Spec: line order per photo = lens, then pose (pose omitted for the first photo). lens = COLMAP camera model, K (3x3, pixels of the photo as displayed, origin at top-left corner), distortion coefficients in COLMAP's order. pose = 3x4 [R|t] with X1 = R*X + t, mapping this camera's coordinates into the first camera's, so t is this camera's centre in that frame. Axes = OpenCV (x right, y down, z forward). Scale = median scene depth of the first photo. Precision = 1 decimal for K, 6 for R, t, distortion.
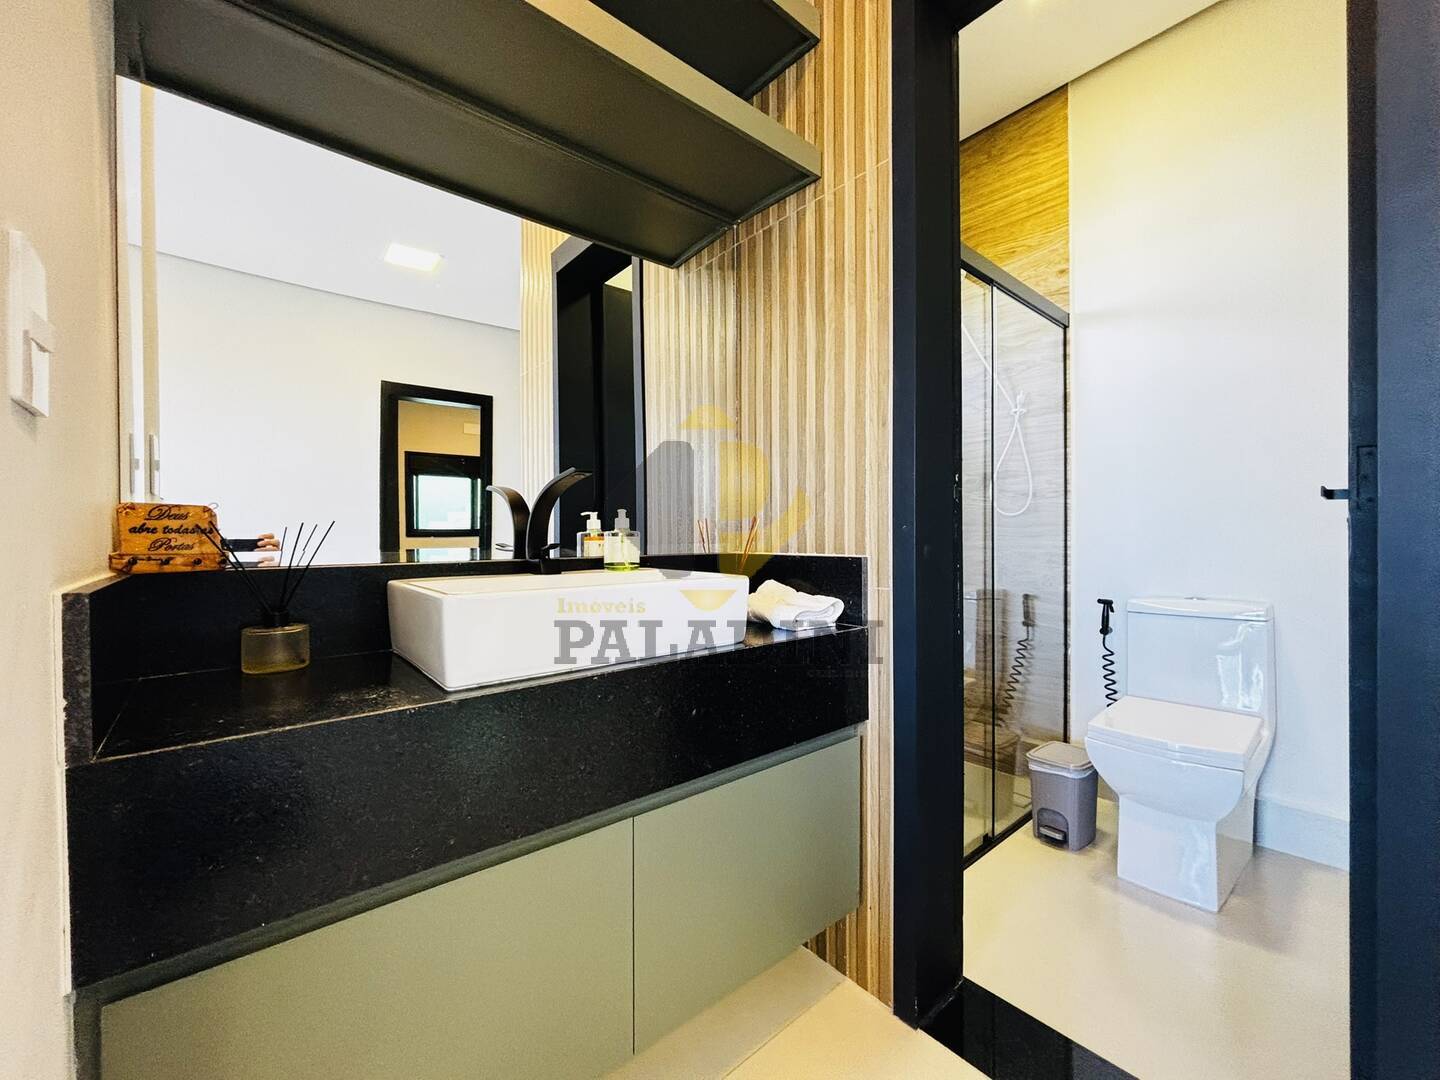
lens RADIAL K [[579.9, 0, 716.5], [0, 579.9, 535.8], [0, 0, 1]] dist [0.003578, -0.000124]
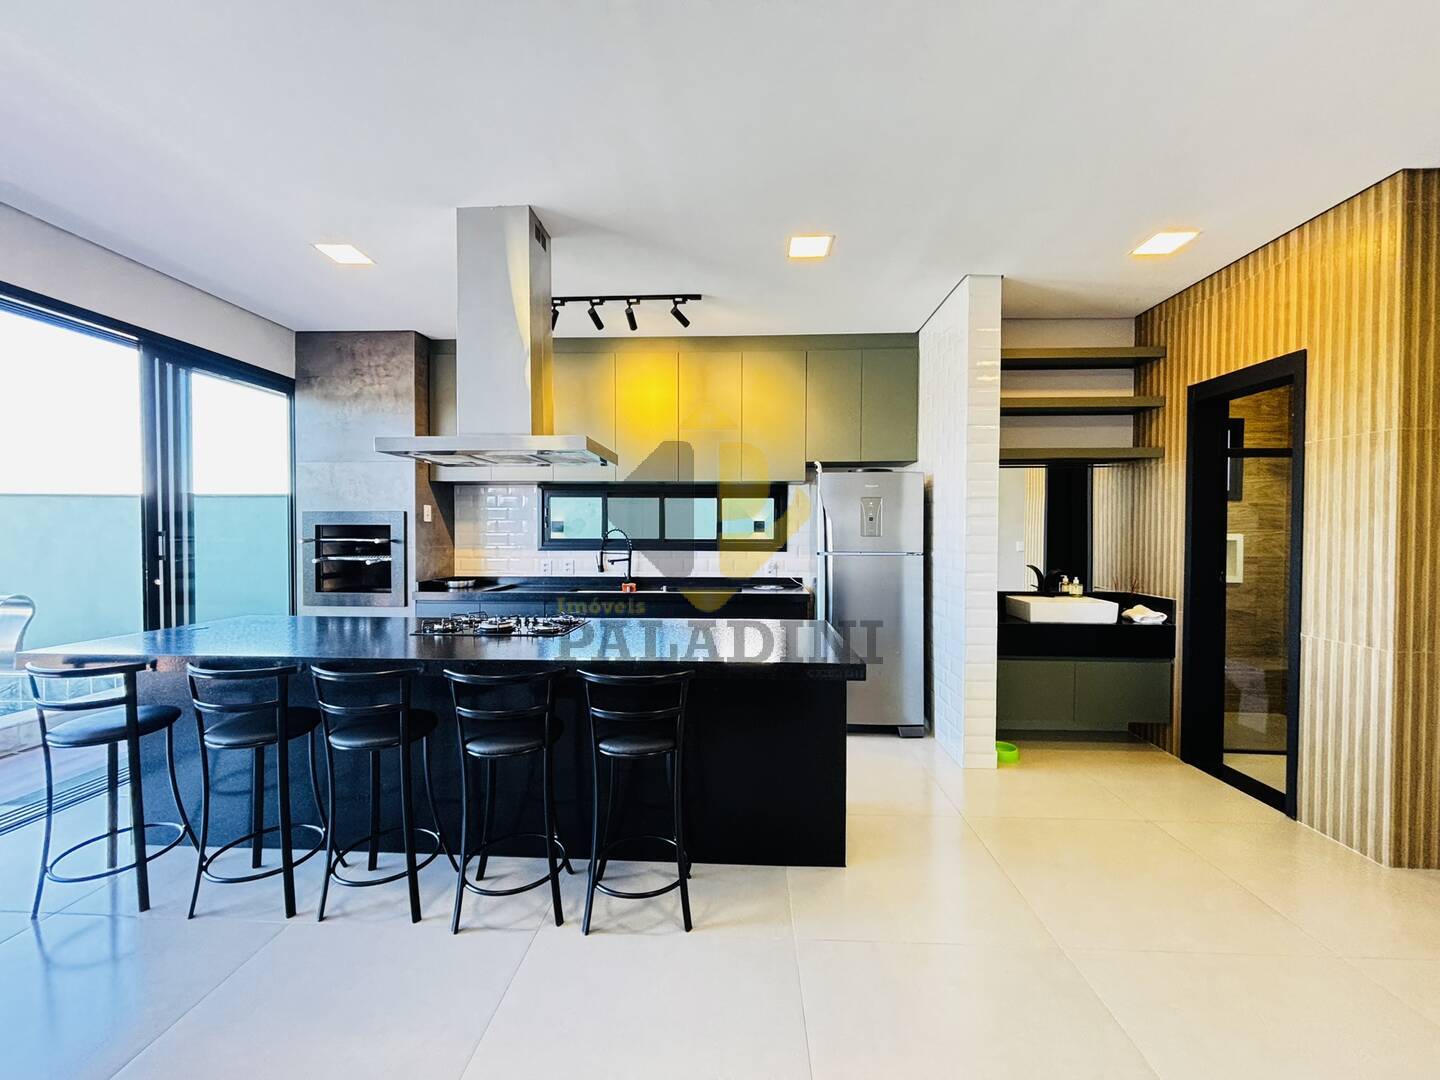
lens RADIAL K [[576.6, 0, 721.9], [0, 576.6, 536.3], [0, 0, 1]] dist [-0.009709, -0.000044]
pose [[0.740950, 0.020602, -0.671244, 0.476800], [-0.010228, 0.999760, 0.019394, -0.297024], [0.671483, -0.007505, 0.740982, -2.474154]]
